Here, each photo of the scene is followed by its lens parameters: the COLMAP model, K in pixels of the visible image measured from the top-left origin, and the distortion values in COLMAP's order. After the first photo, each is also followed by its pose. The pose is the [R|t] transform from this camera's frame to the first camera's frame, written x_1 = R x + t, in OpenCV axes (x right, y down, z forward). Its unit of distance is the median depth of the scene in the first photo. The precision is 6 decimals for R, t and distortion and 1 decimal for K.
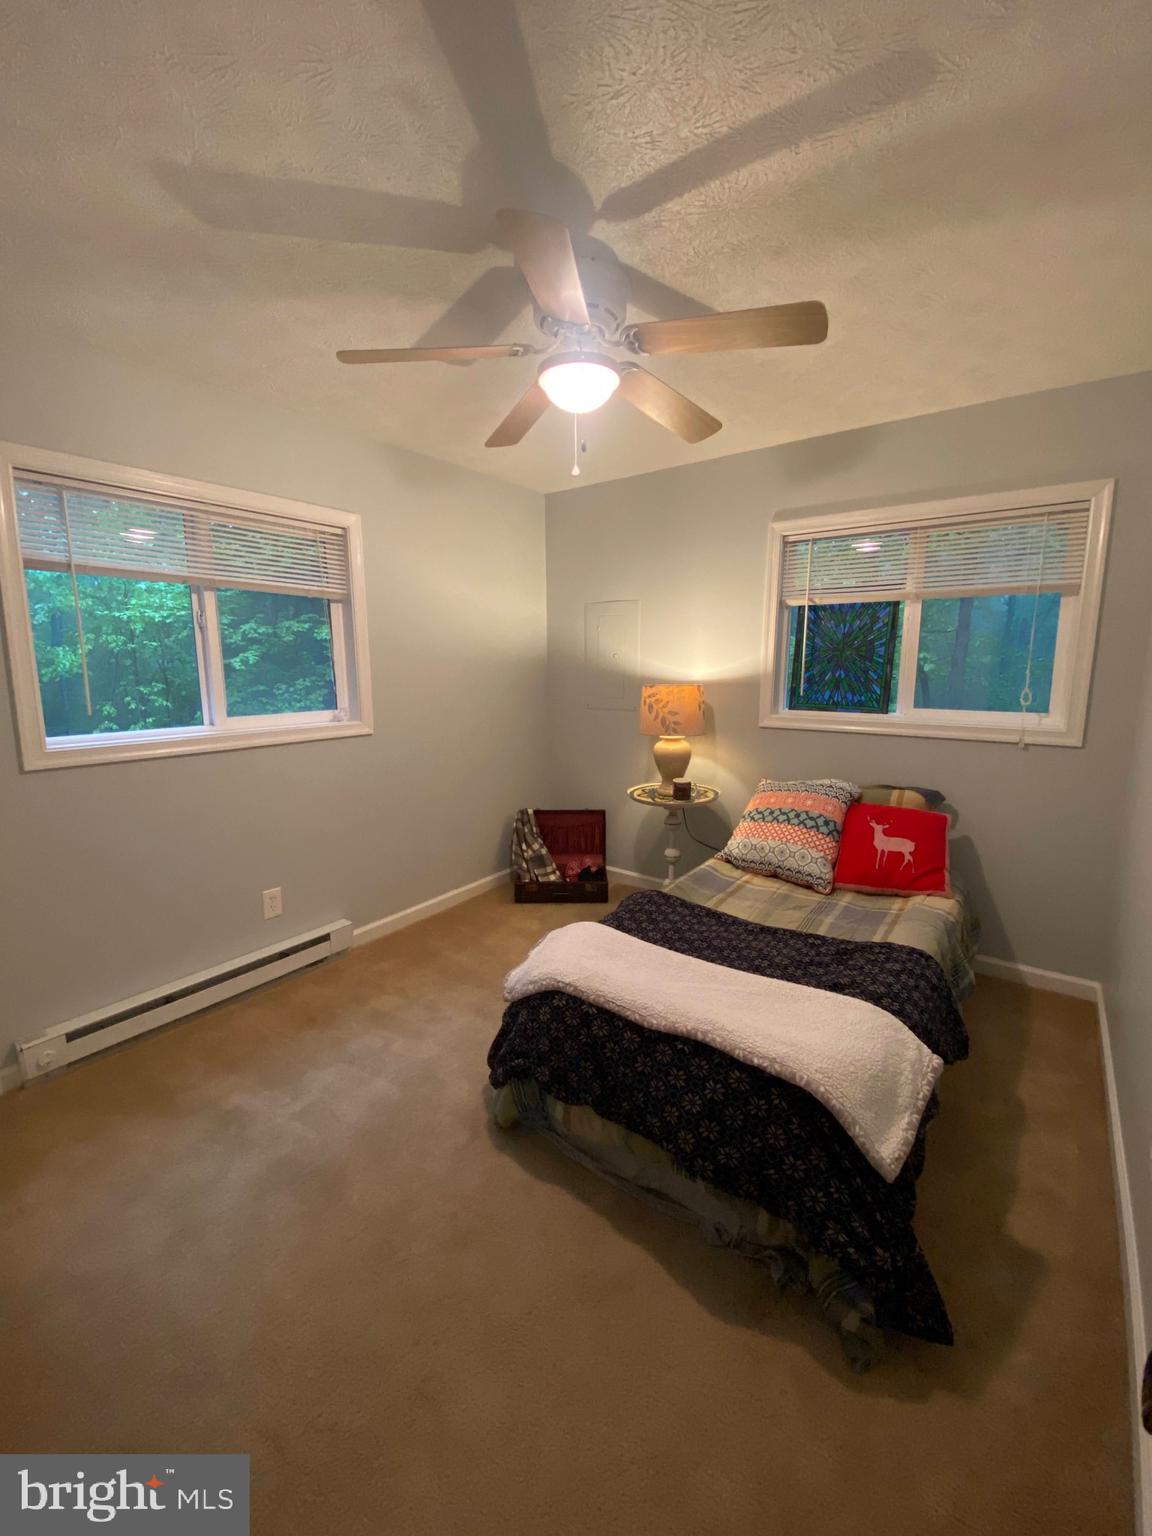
lens RADIAL K [[620.6, 0, 572.0], [0, 620.6, 765.2], [0, 0, 1]] dist [0.014375, -0.017270]
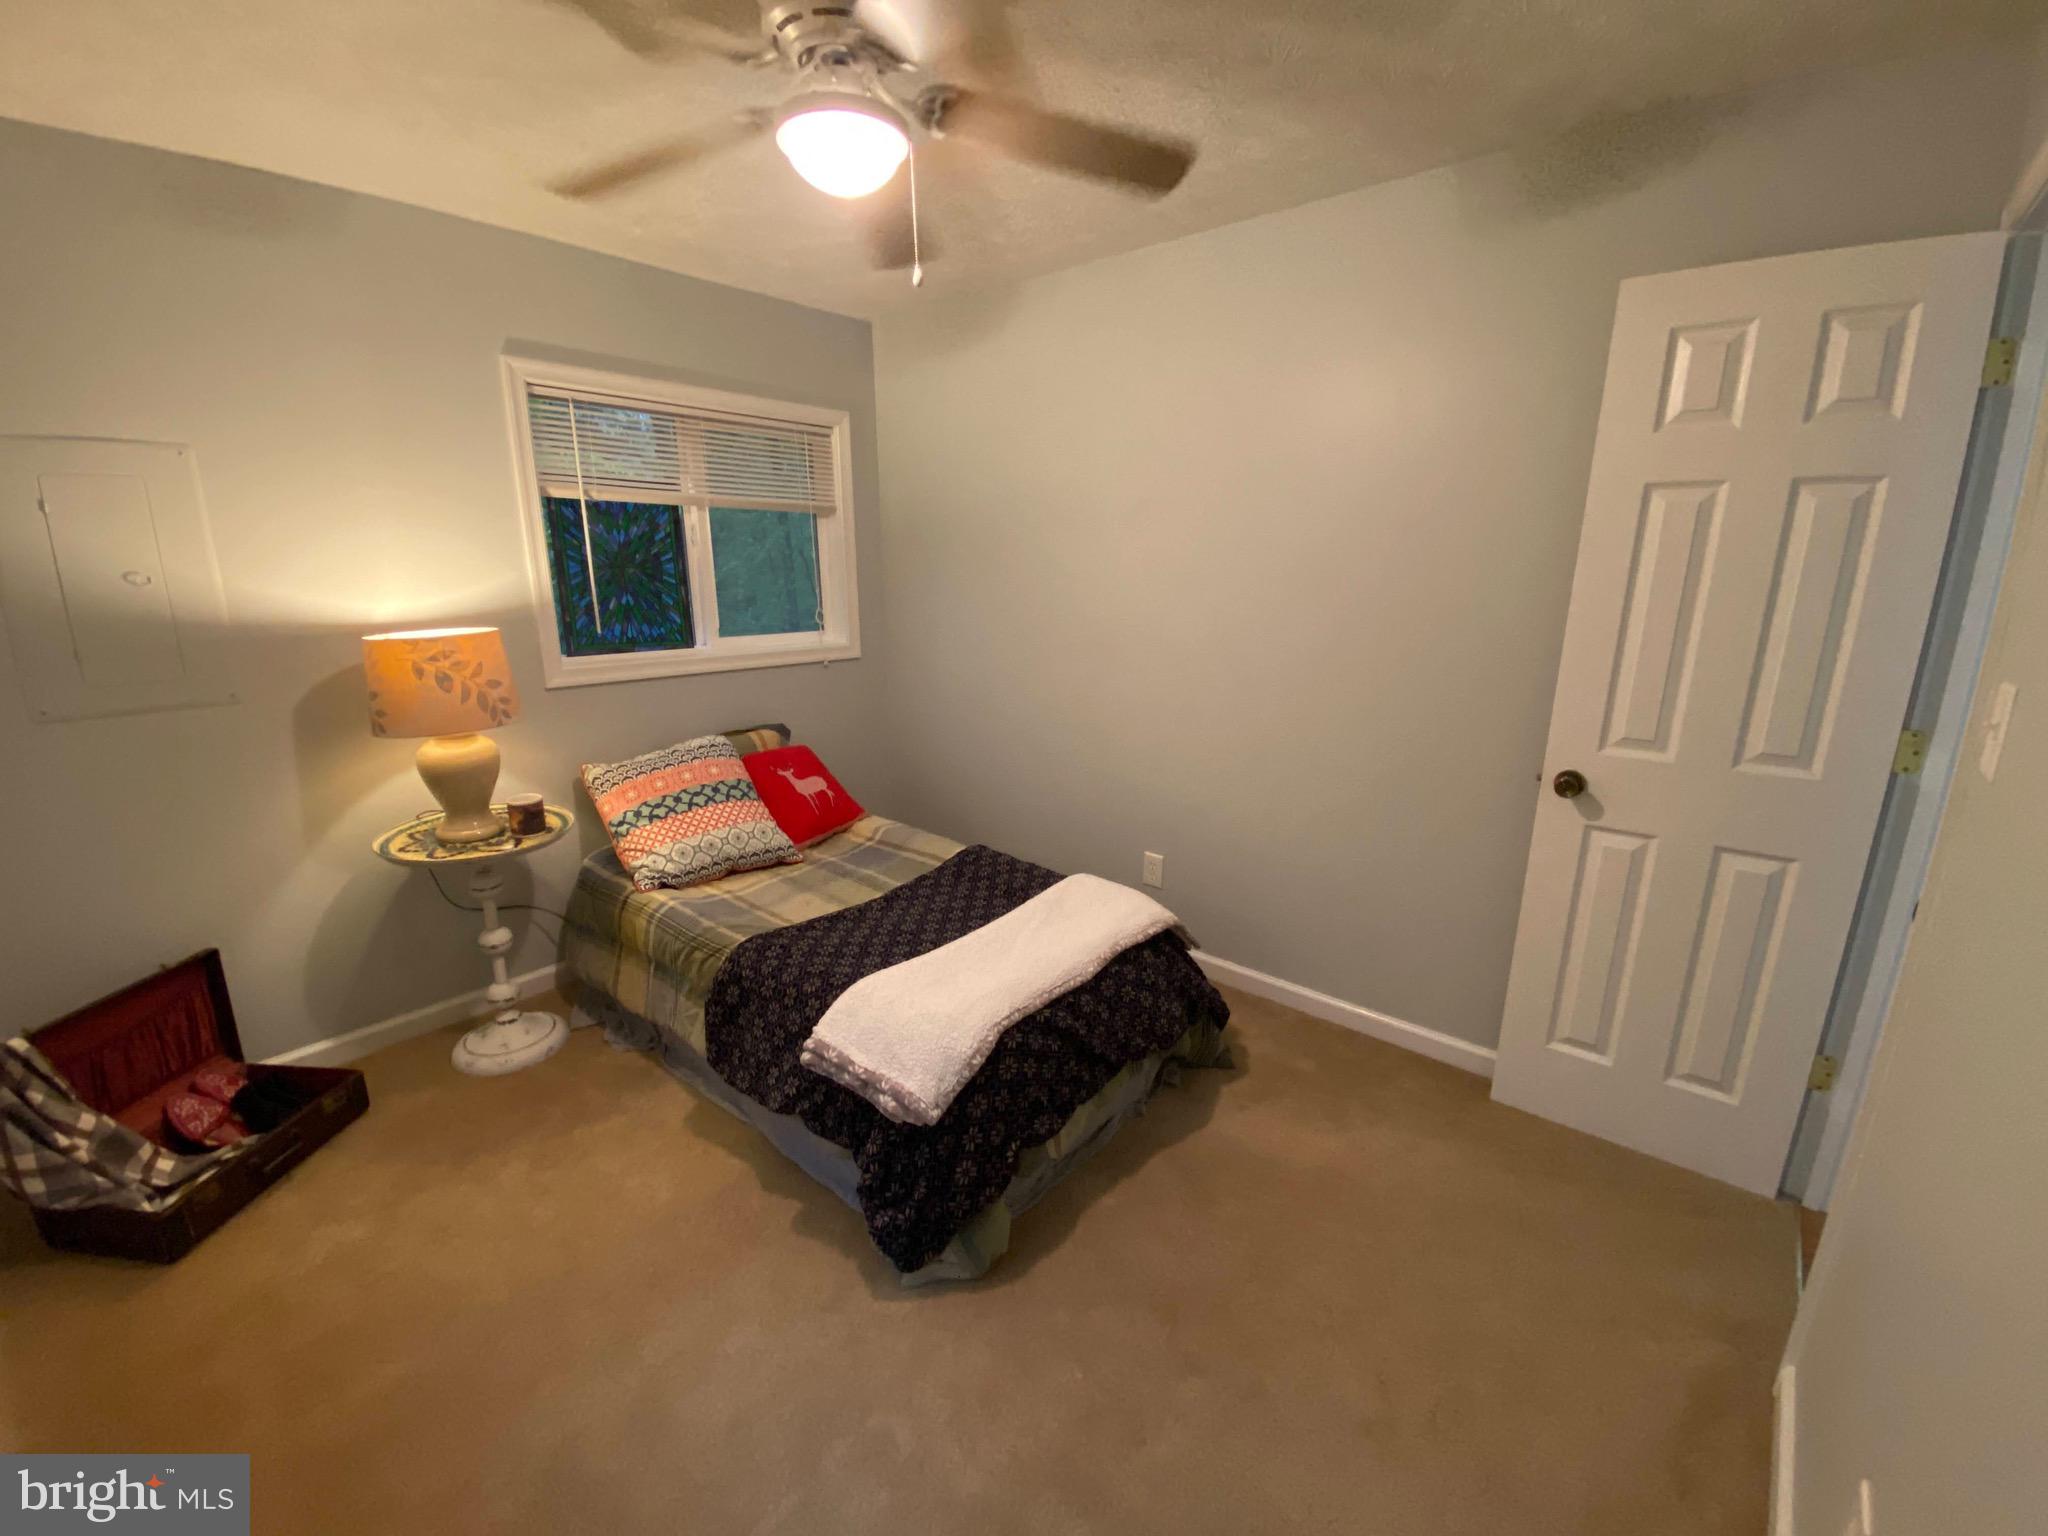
lens RADIAL K [[827.5, 0, 1023.1], [0, 827.5, 767.2], [0, 0, 1]] dist [0.014375, -0.017270]
pose [[0.050940, -0.234168, 0.970861, -0.623373], [0.165040, 0.960731, 0.223065, -0.114659], [-0.984970, 0.148868, 0.087586, 0.564723]]
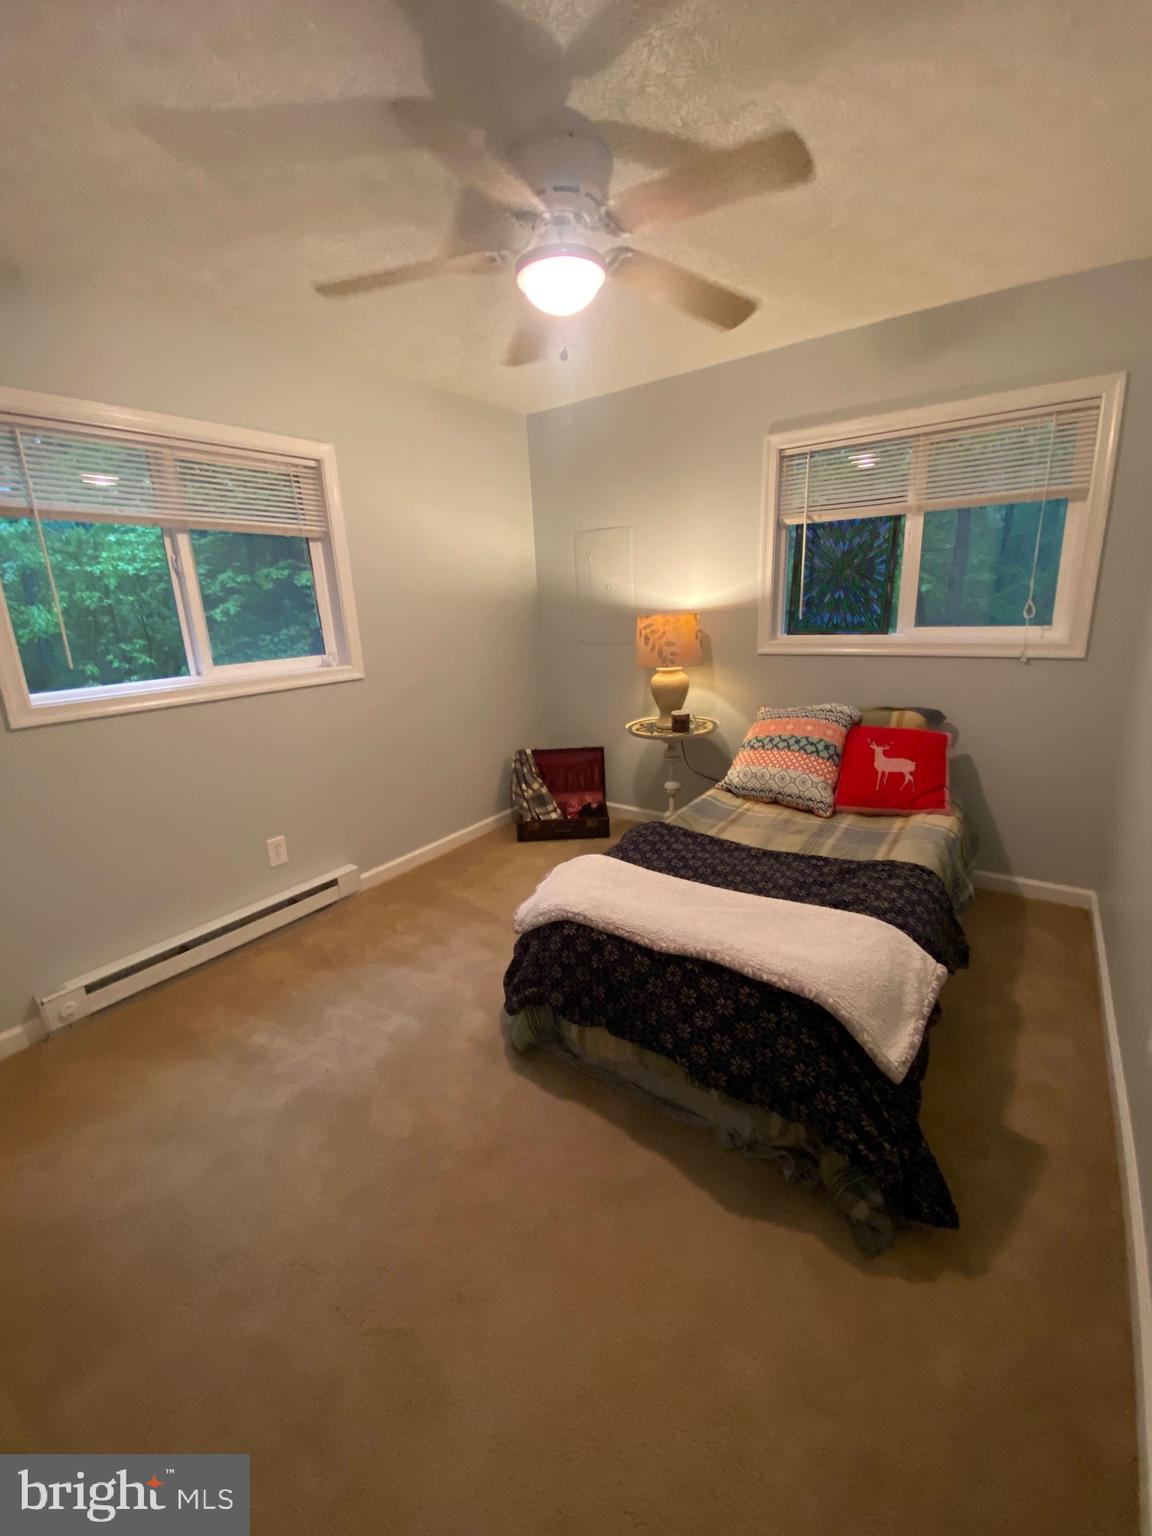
lens RADIAL K [[620.6, 0, 572.0], [0, 620.6, 765.7], [0, 0, 1]] dist [0.014375, -0.017270]
pose [[0.998982, -0.044616, 0.006702, -0.007021], [0.043784, 0.994558, 0.094537, 0.010071], [-0.010884, -0.094147, 0.995499, 0.009552]]
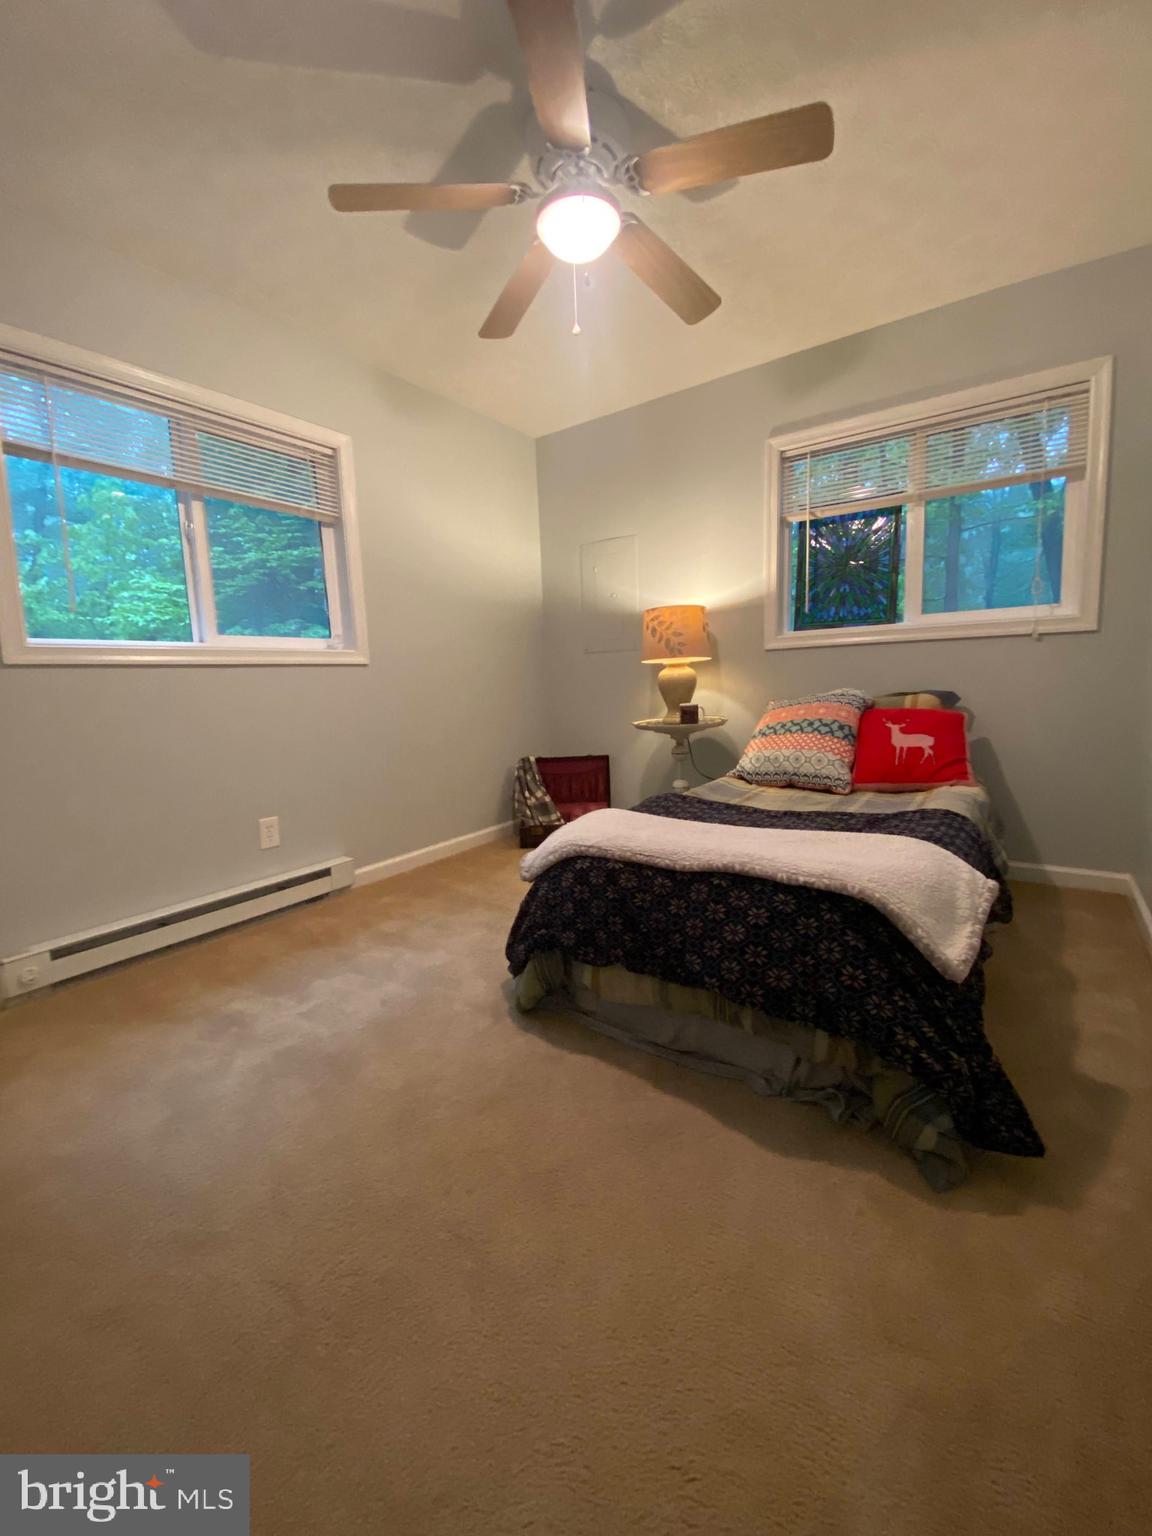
lens RADIAL K [[620.6, 0, 571.5], [0, 620.6, 767.1], [0, 0, 1]] dist [0.014375, -0.017270]
pose [[0.999166, -0.037435, 0.016298, -0.030955], [0.037932, 0.998788, -0.031371, 0.173136], [-0.015104, 0.031963, 0.999375, 0.037692]]
